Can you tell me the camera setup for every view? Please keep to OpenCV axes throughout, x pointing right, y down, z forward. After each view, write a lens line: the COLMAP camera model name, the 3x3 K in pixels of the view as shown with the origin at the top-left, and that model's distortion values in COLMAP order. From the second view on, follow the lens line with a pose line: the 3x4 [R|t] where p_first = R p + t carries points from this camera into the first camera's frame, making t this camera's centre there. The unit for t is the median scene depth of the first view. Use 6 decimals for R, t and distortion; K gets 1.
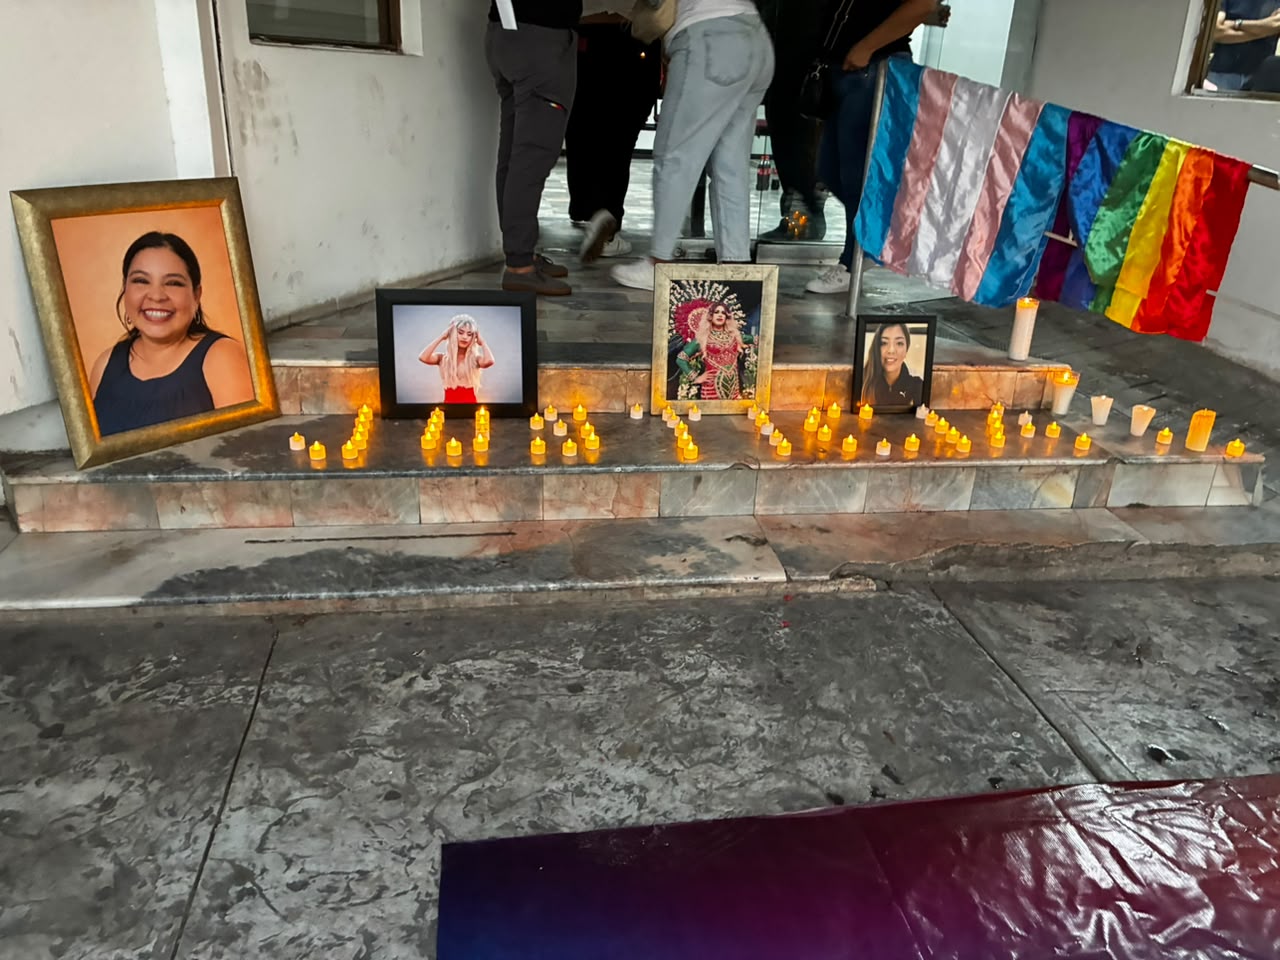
lens RADIAL K [[994.8, 0, 645.6], [0, 994.8, 481.1], [0, 0, 1]] dist [0.045197, -0.069564]
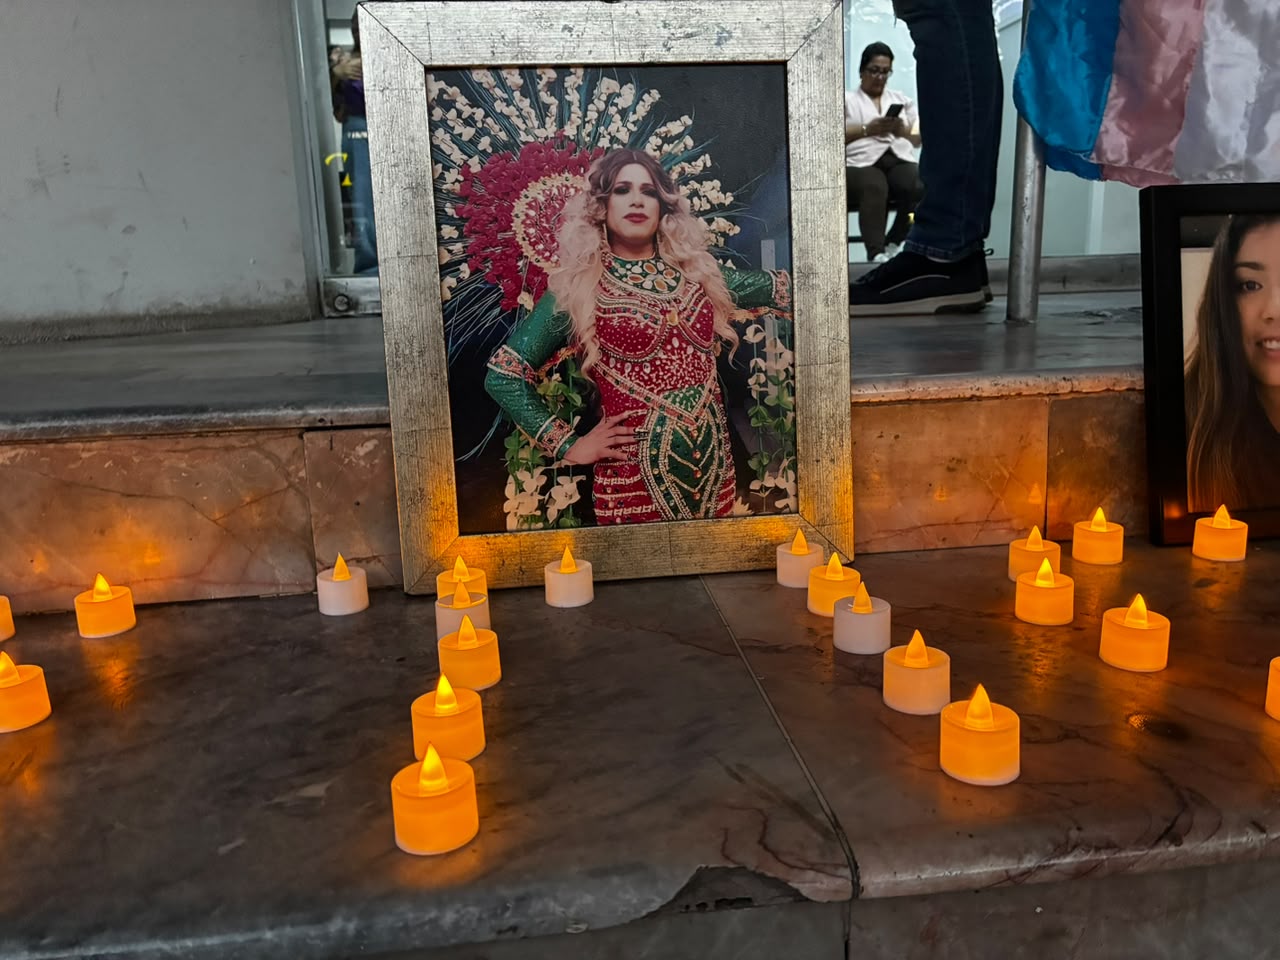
lens RADIAL K [[994.8, 0, 629.5], [0, 994.8, 477.9], [0, 0, 1]] dist [0.045197, -0.069564]
pose [[0.995334, -0.070089, -0.066320, 0.083079], [0.056907, 0.981437, -0.183149, -0.044797], [0.077926, 0.178520, 0.980846, 0.732616]]
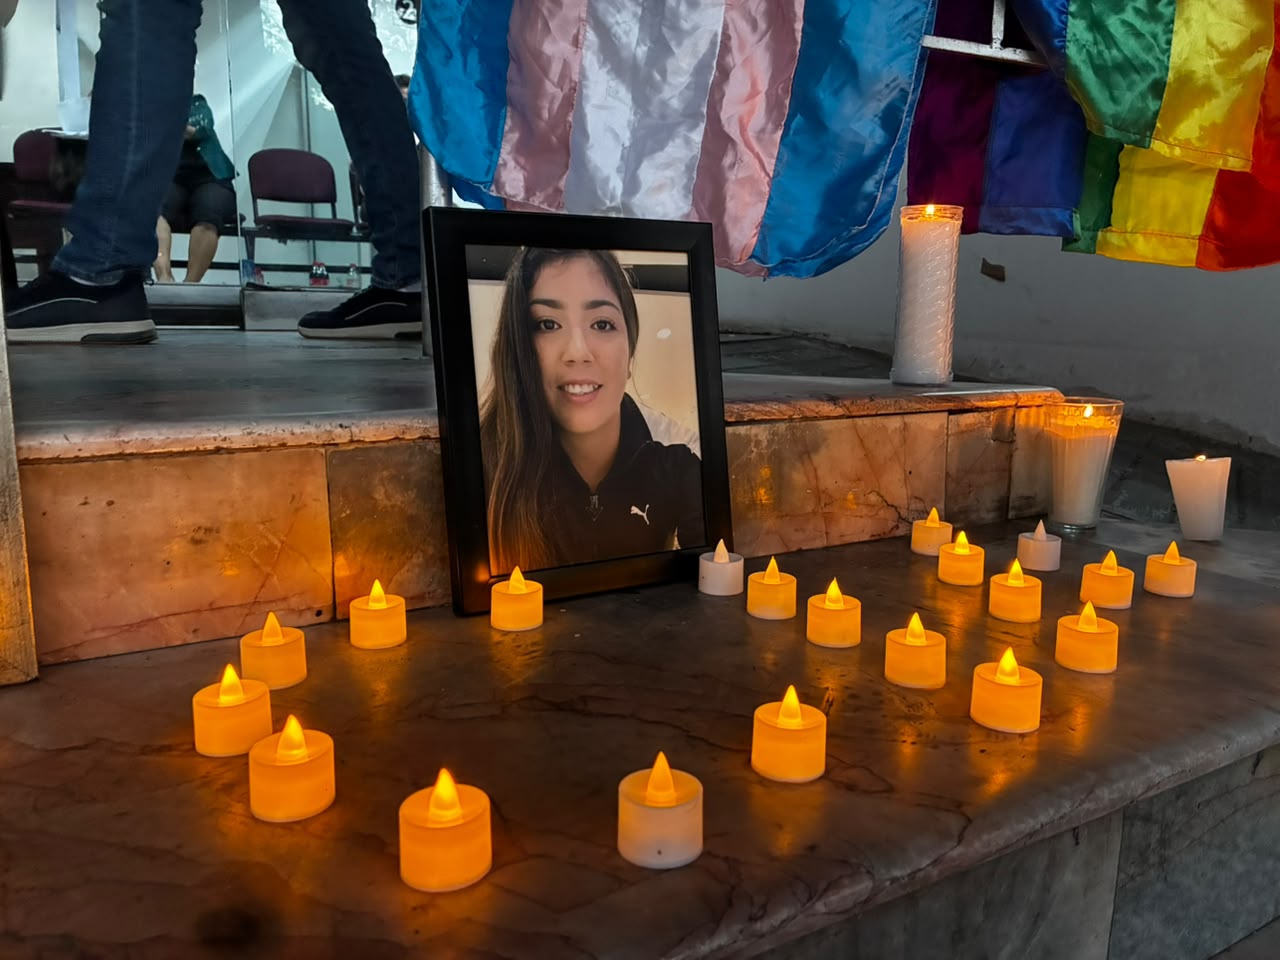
lens RADIAL K [[994.8, 0, 655.7], [0, 994.8, 454.9], [0, 0, 1]] dist [0.045197, -0.069564]
pose [[0.927698, -0.091024, 0.362064, 0.171813], [0.168102, 0.967790, -0.187416, -0.053689], [-0.333343, 0.234729, 0.913118, 0.775714]]
